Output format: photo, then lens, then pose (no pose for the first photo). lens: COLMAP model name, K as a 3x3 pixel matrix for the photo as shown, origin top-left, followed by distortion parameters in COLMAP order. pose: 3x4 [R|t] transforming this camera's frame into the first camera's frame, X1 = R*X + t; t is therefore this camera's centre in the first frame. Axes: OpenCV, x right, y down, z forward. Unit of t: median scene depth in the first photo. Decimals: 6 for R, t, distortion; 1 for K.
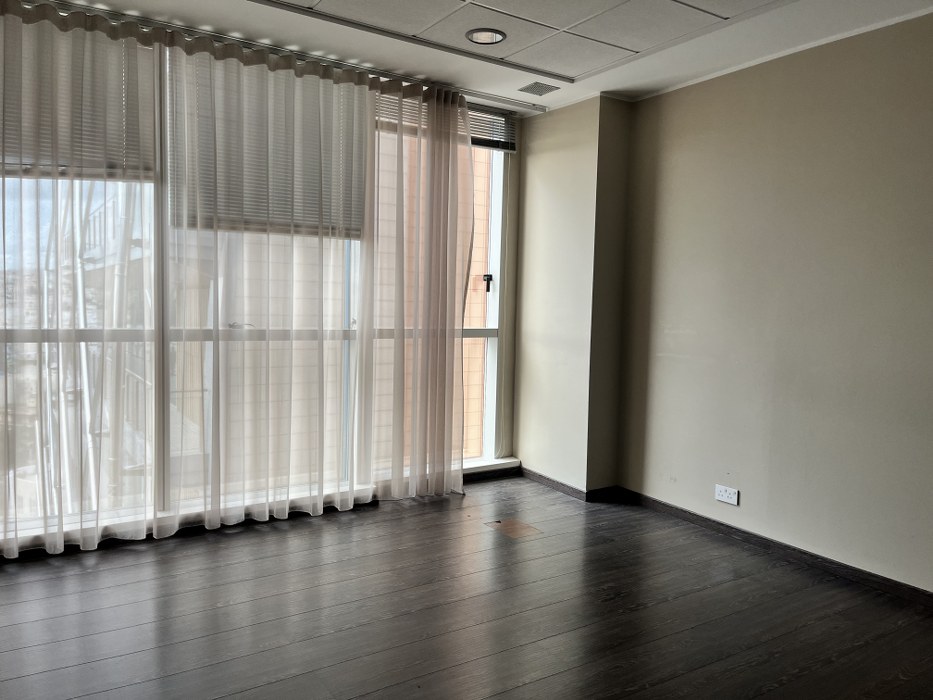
lens RADIAL K [[663.2, 0, 468.2], [0, 663.2, 352.1], [0, 0, 1]] dist [0.050149, -0.067014]
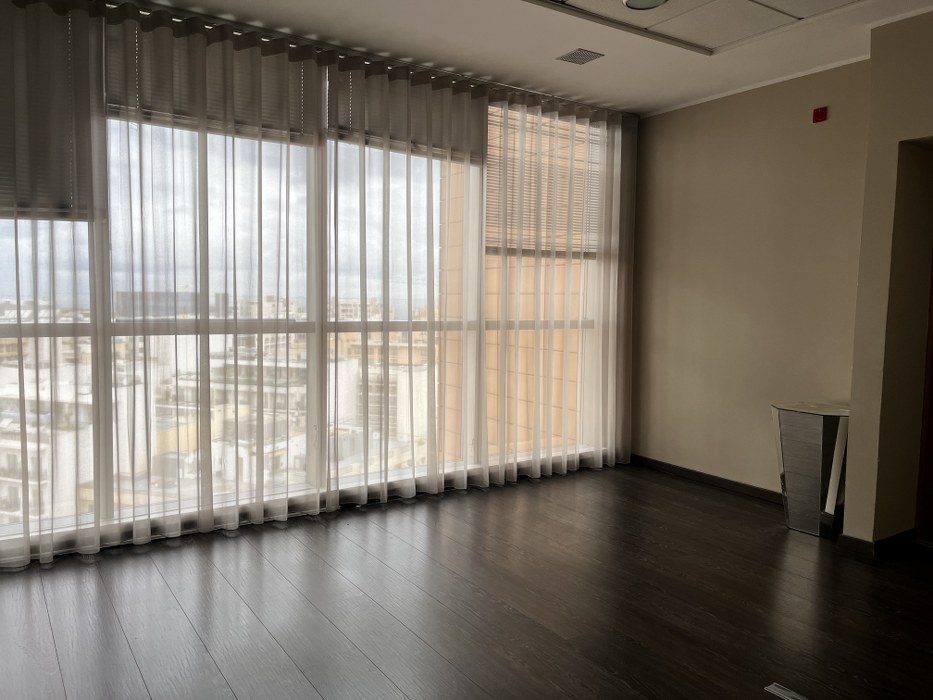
lens RADIAL K [[700.2, 0, 468.2], [0, 700.2, 346.9], [0, 0, 1]] dist [0.049240, -0.078497]
pose [[0.998938, -0.005725, 0.045717, -0.144673], [0.005643, 0.999982, 0.001924, 0.003546], [-0.045727, -0.001664, 0.998953, -0.090957]]
